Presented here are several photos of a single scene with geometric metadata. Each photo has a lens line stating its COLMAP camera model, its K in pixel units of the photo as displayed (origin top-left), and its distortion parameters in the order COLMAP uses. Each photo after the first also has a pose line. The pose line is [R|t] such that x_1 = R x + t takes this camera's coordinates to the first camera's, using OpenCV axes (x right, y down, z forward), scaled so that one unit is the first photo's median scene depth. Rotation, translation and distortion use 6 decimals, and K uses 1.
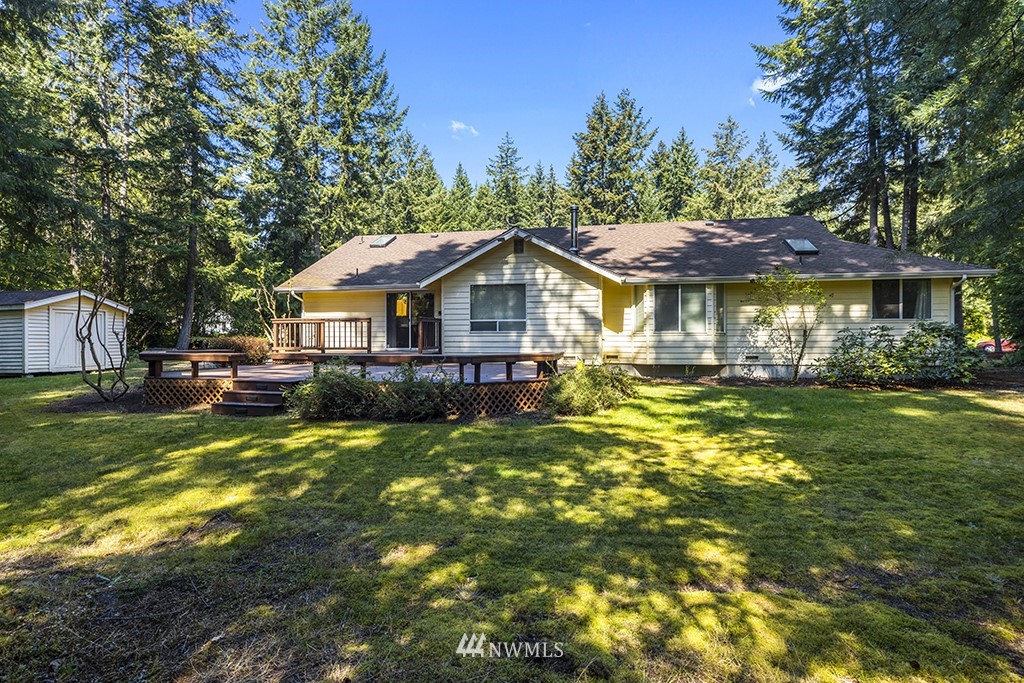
lens RADIAL K [[538.6, 0, 511.6], [0, 538.6, 337.9], [0, 0, 1]] dist [-0.002433, -0.000605]
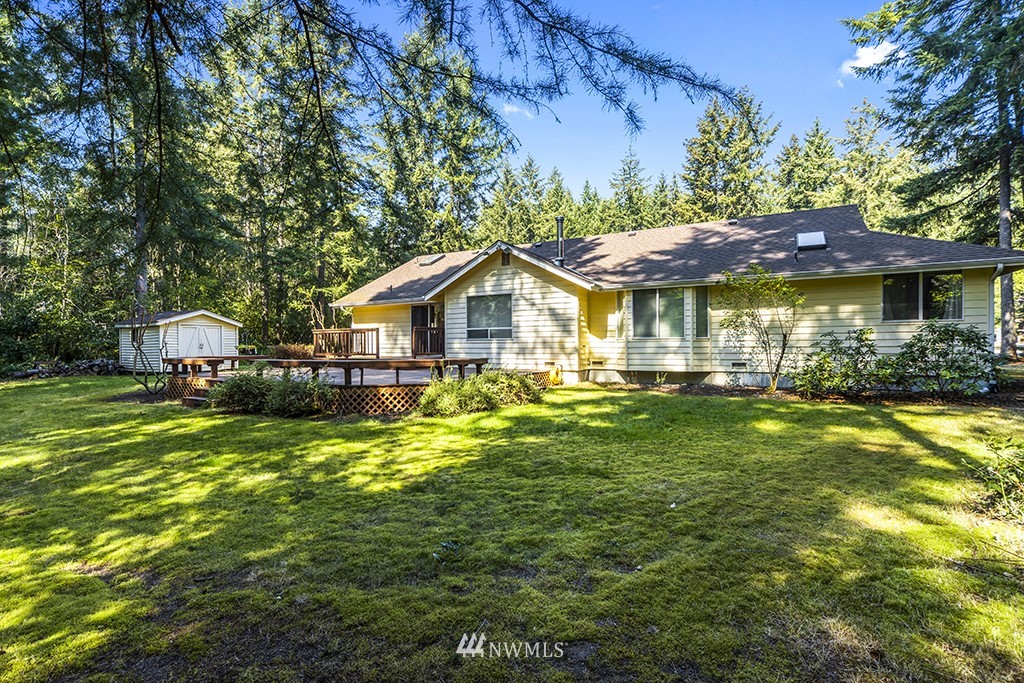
lens RADIAL K [[494.0, 0, 512.0], [0, 494.0, 349.5], [0, 0, 1]] dist [0.004820, 0.000719]
pose [[0.955425, -0.002336, -0.295224, 0.277037], [0.006427, 0.999896, 0.012890, -0.002230], [0.295163, -0.014213, 0.955341, 0.056002]]
